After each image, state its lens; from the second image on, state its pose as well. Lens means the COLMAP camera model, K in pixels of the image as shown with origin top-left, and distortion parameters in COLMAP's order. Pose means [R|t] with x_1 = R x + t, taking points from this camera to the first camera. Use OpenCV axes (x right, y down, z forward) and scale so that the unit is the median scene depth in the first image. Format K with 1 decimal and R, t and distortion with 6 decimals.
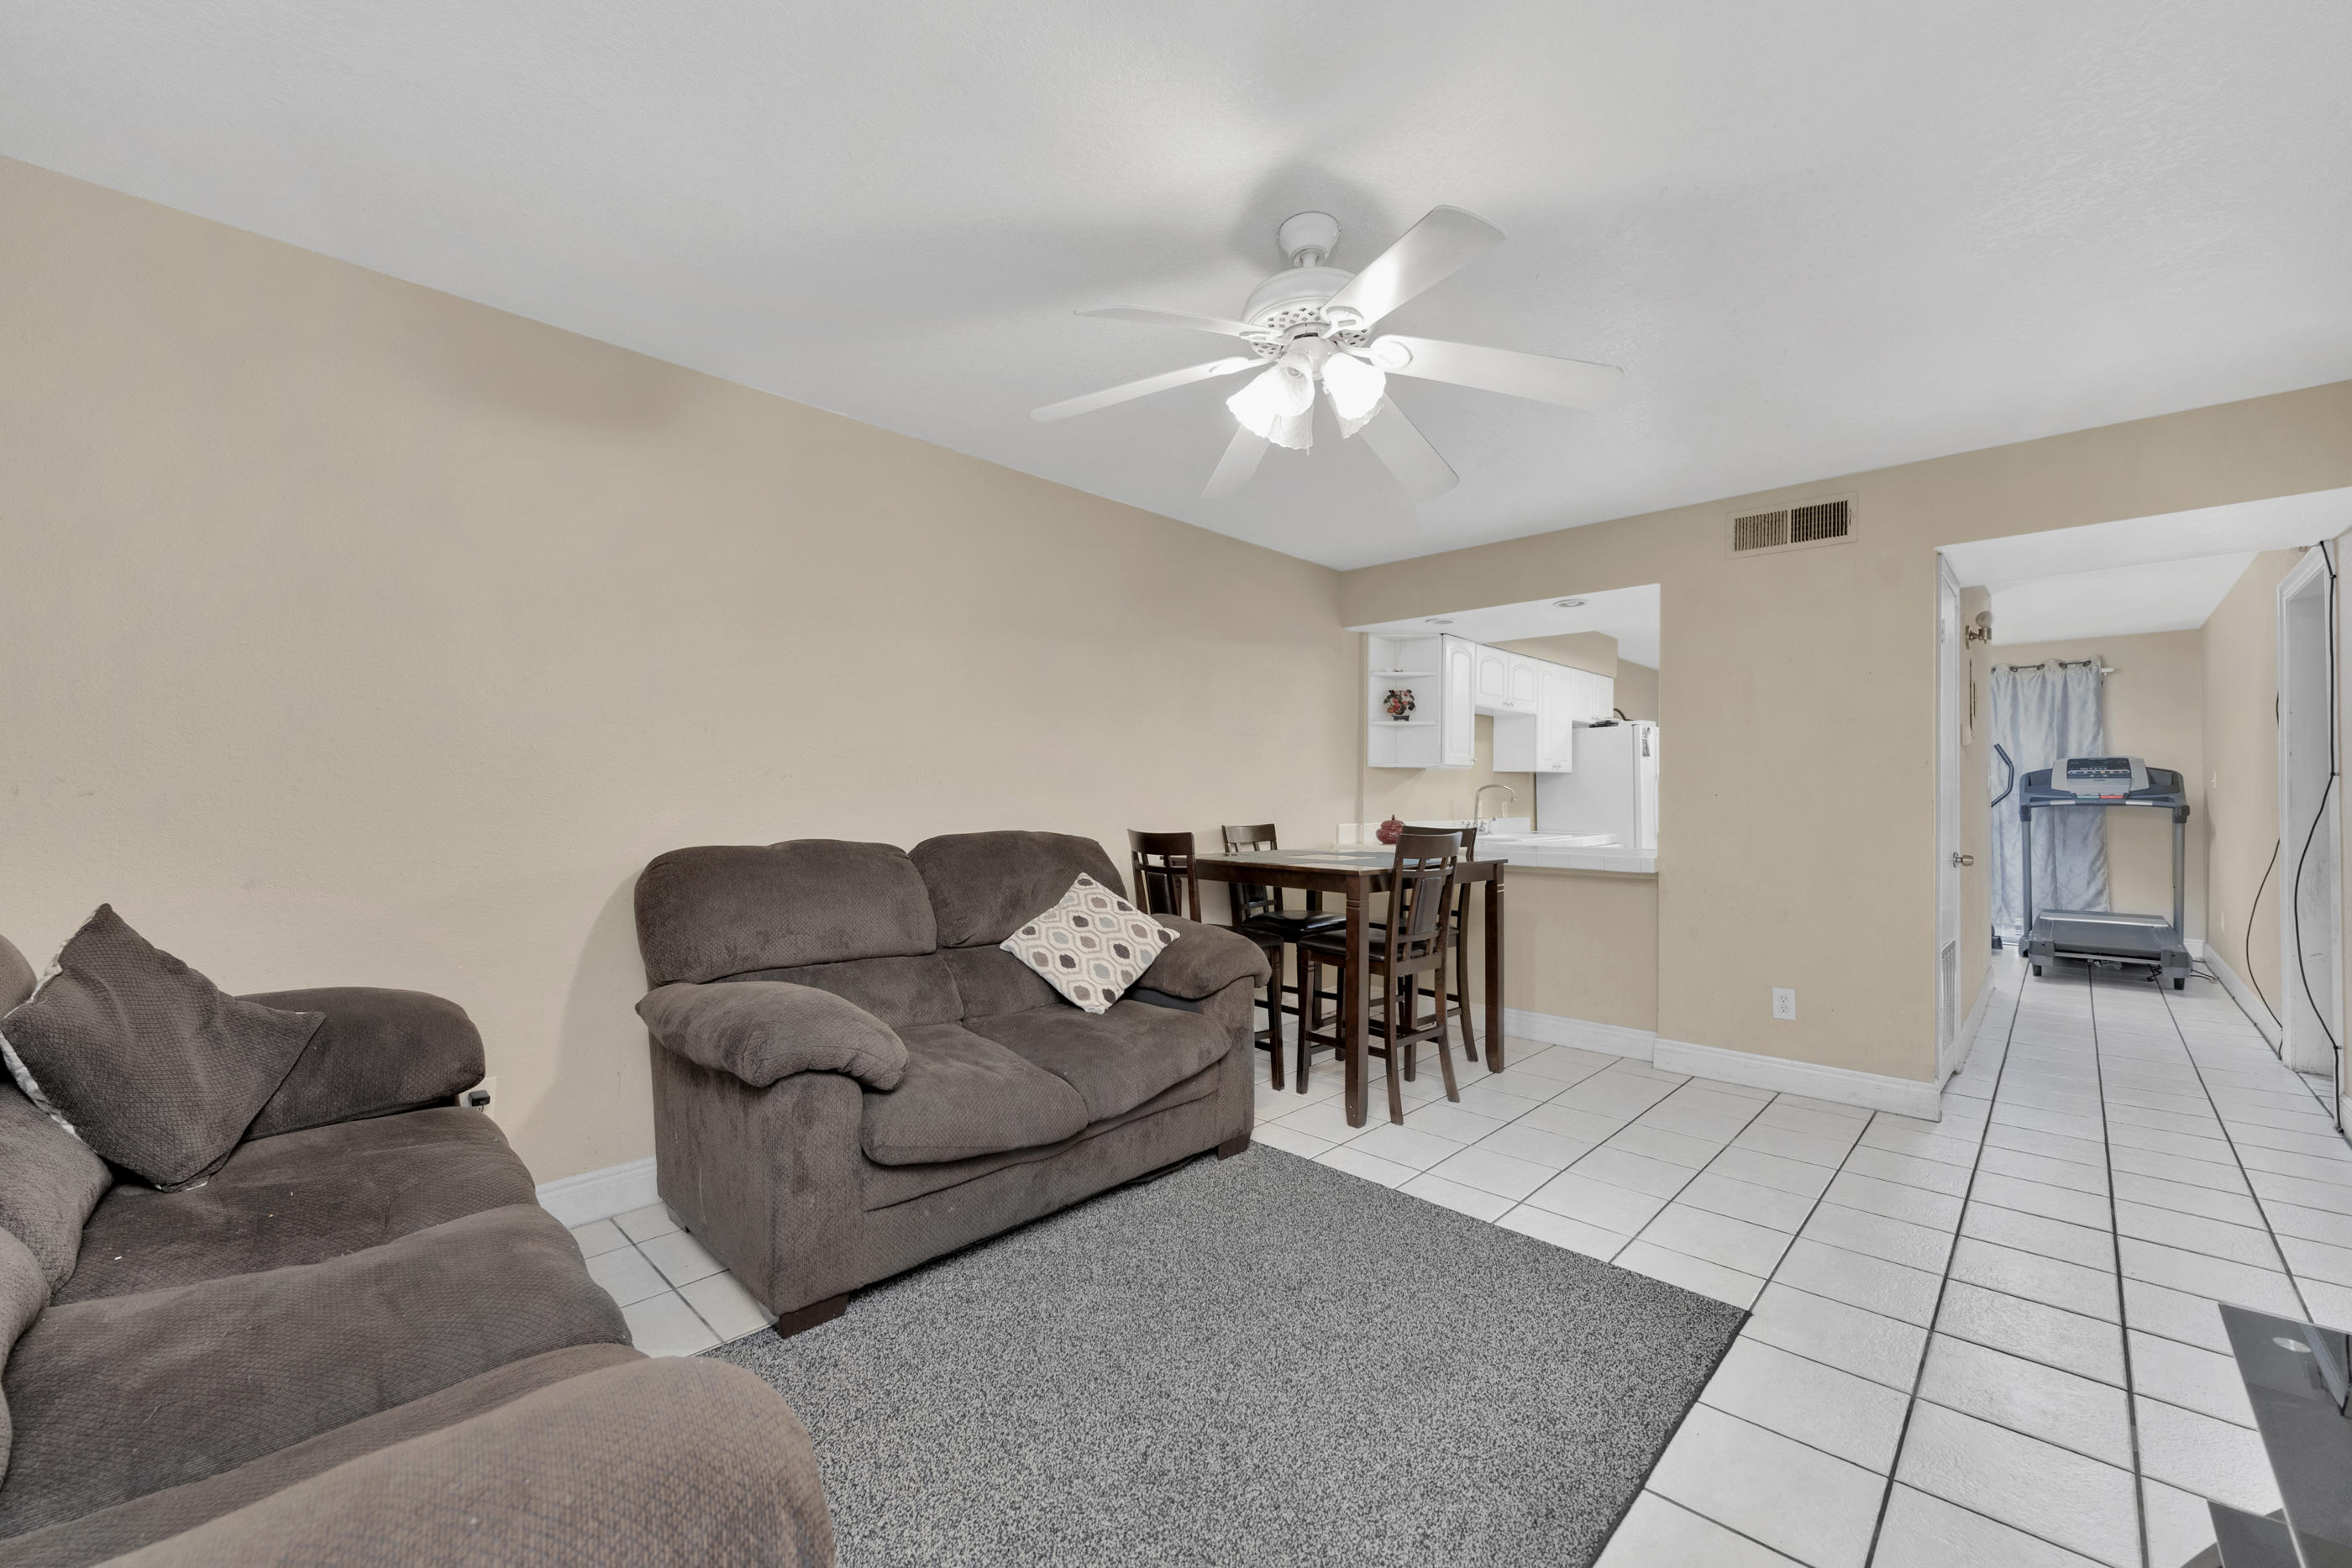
lens RADIAL K [[938.4, 0, 1176.0], [0, 938.4, 784.0], [0, 0, 1]] dist [0.012827, -0.006735]
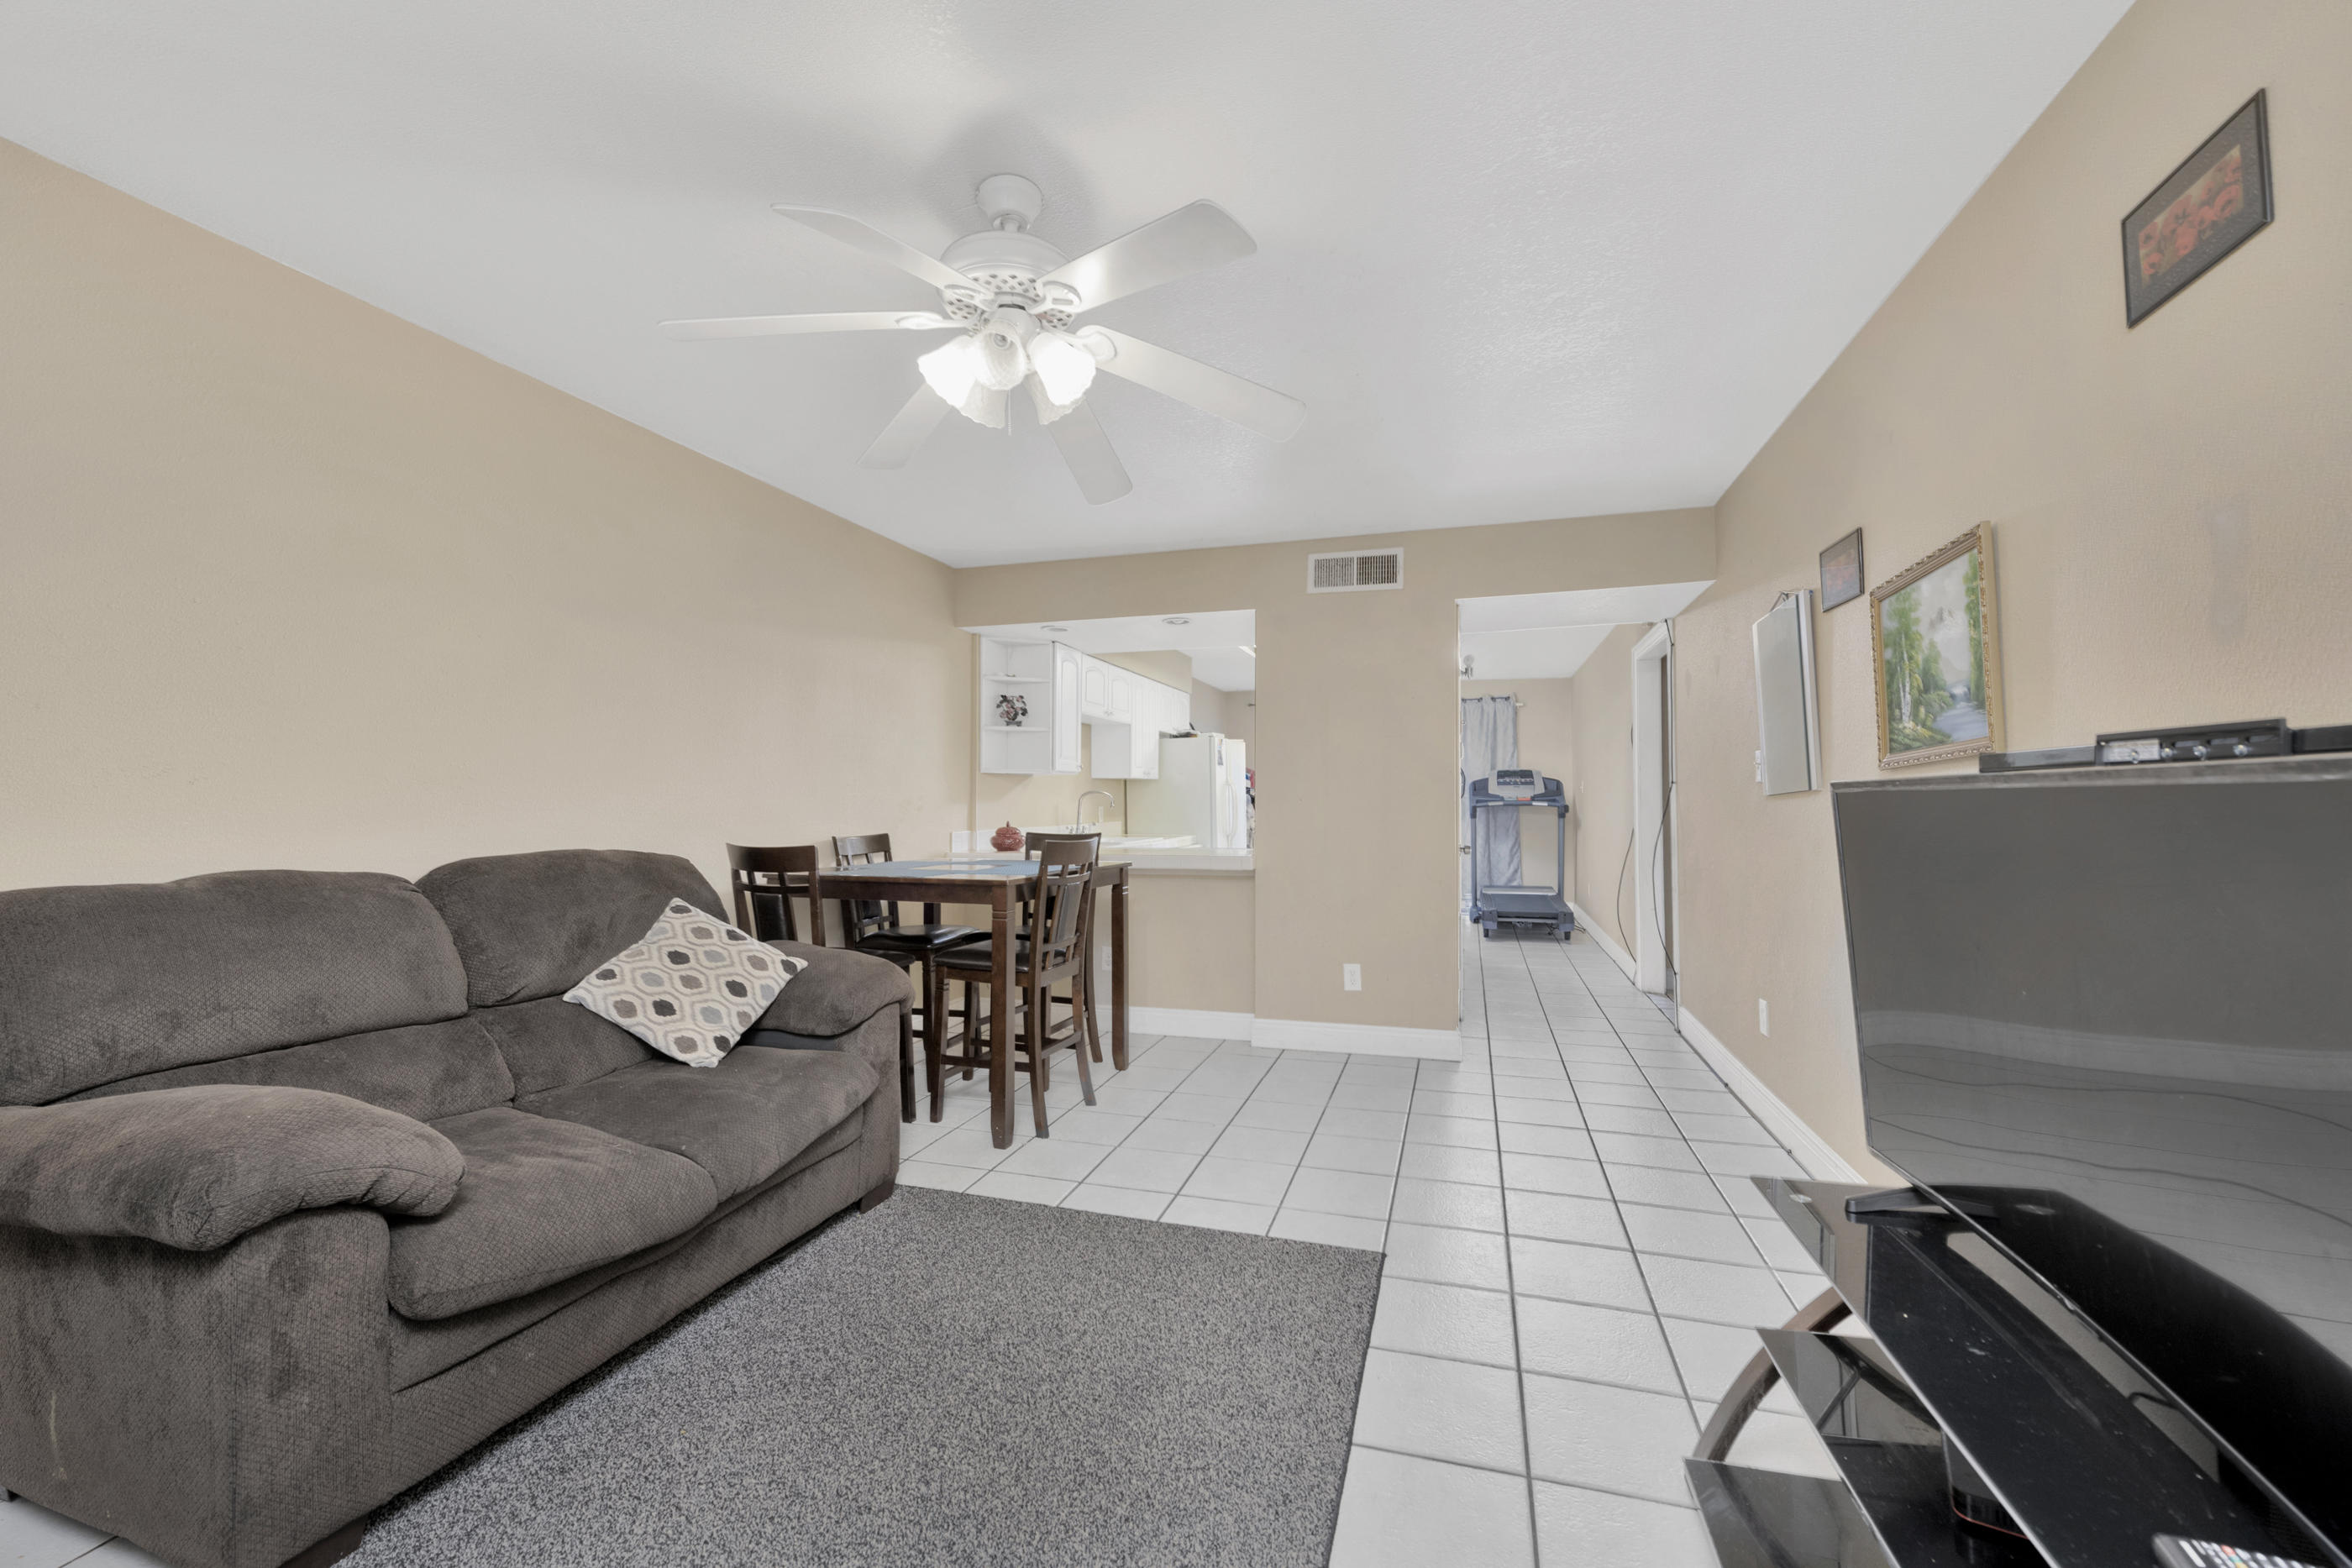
lens RADIAL K [[938.4, 0, 1176.0], [0, 938.4, 784.0], [0, 0, 1]] dist [0.012827, -0.006735]
pose [[0.891923, 0.001569, 0.452184, -0.091014], [0.001584, 0.999977, -0.006594, 0.000473], [-0.452184, 0.006597, 0.891900, 0.068502]]
